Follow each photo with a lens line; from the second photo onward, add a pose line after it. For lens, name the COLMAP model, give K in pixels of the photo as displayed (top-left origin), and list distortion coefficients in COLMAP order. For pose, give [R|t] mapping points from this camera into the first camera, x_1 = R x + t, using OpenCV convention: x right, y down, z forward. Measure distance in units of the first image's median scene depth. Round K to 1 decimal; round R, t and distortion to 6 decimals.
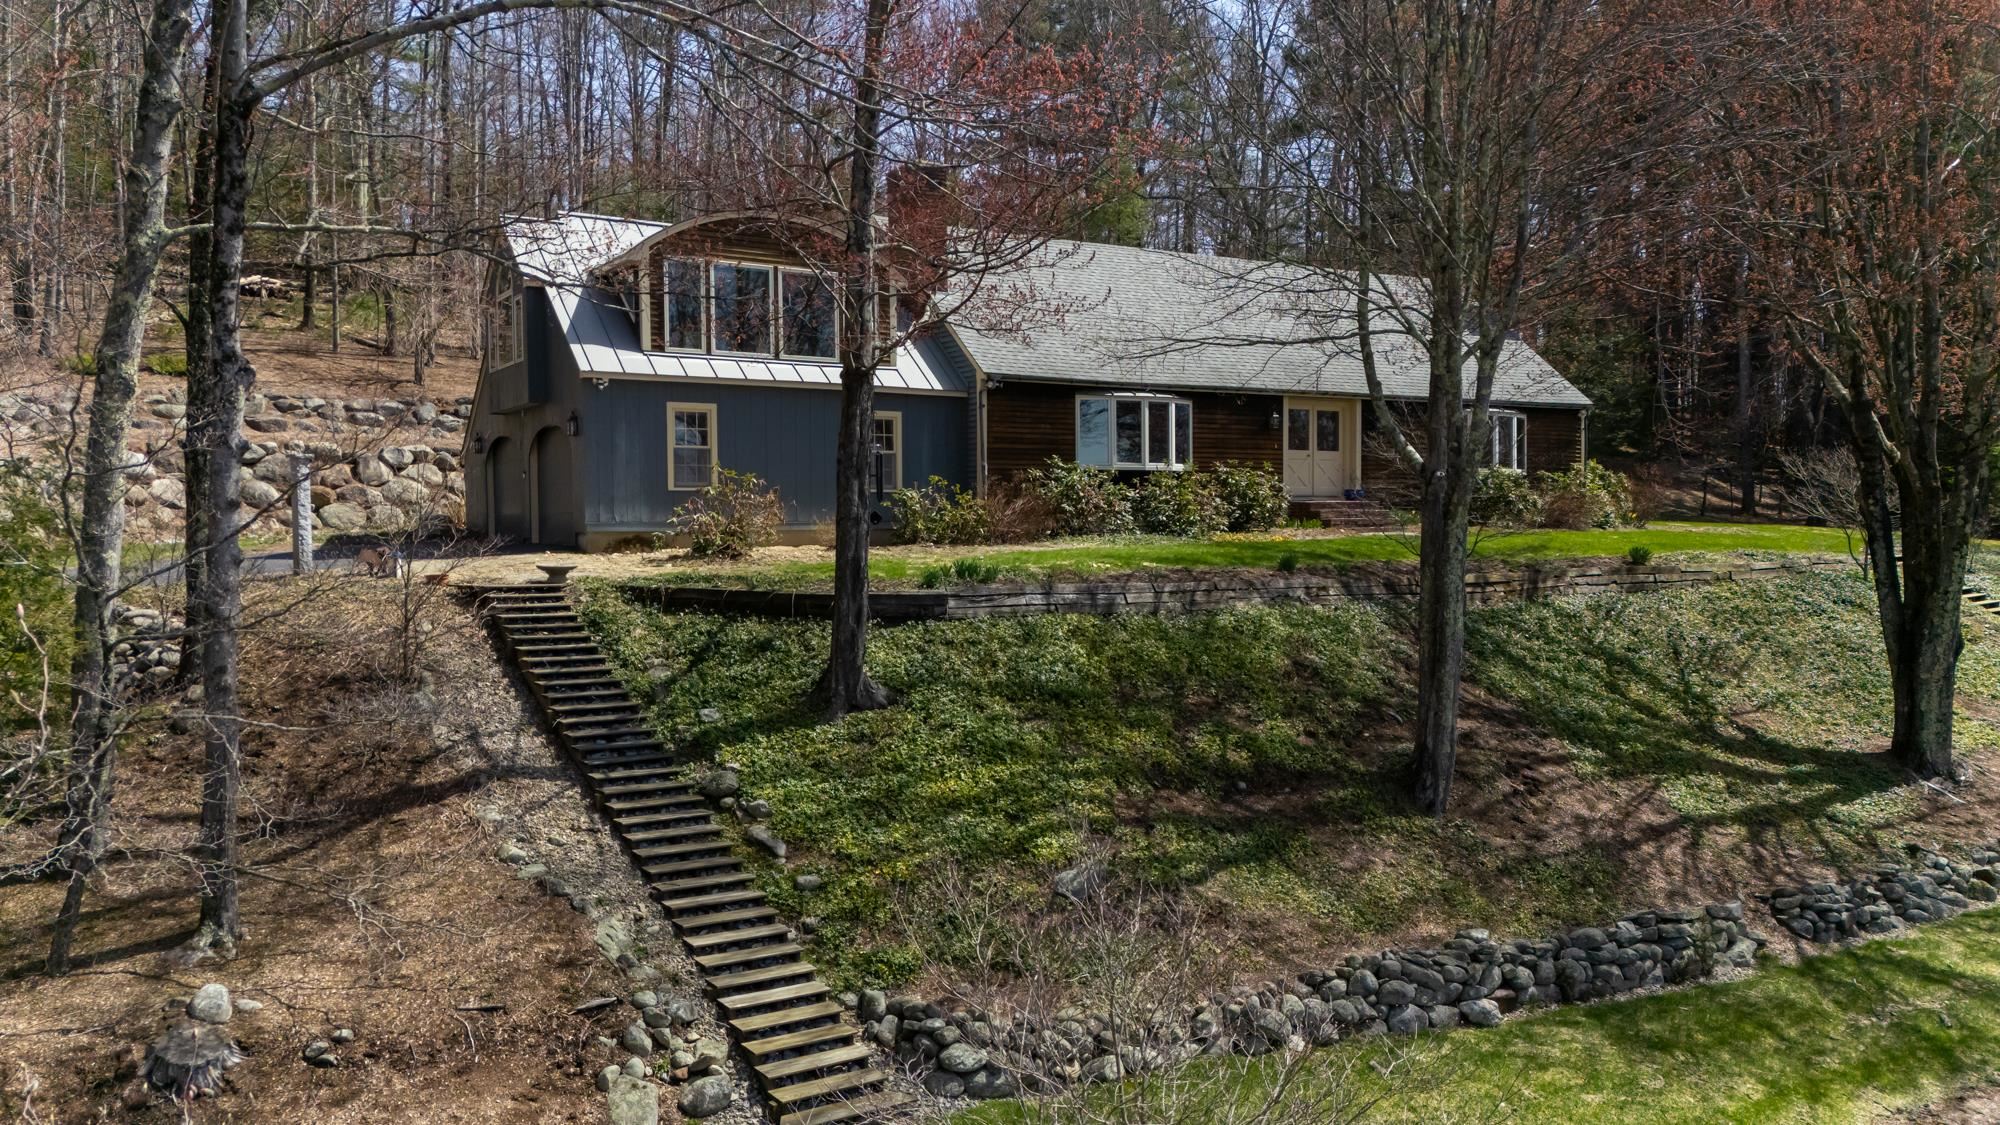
lens RADIAL K [[1515.5, 0, 1000.0], [0, 1515.5, 562.5], [0, 0, 1]] dist [0.072799, -0.004513]
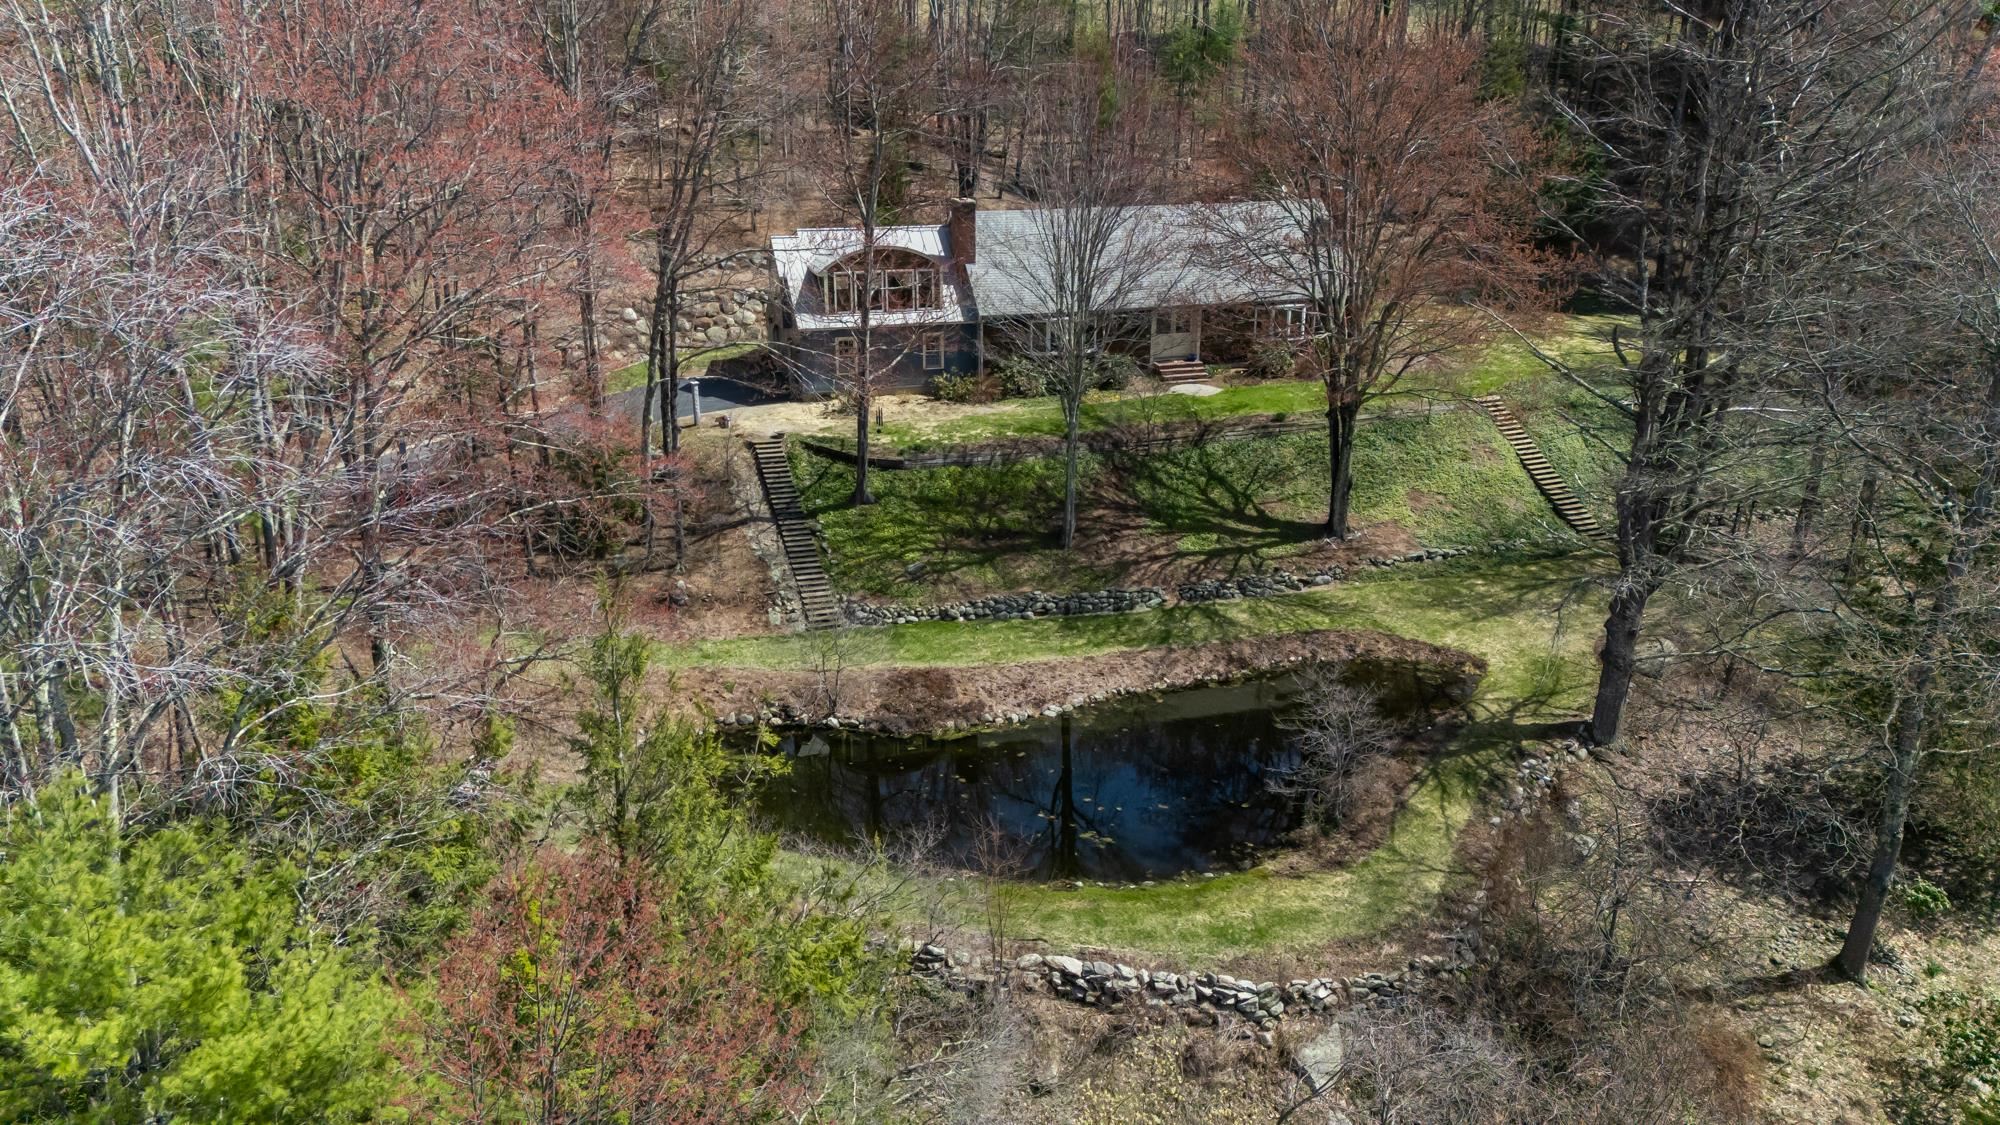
lens RADIAL K [[1515.5, 0, 1000.0], [0, 1515.5, 562.5], [0, 0, 1]] dist [0.072799, -0.004513]
pose [[0.969655, 0.088690, -0.227822, 0.929508], [-0.017566, 0.954743, 0.296914, -0.743097], [0.243845, -0.283903, 0.927329, -1.907209]]
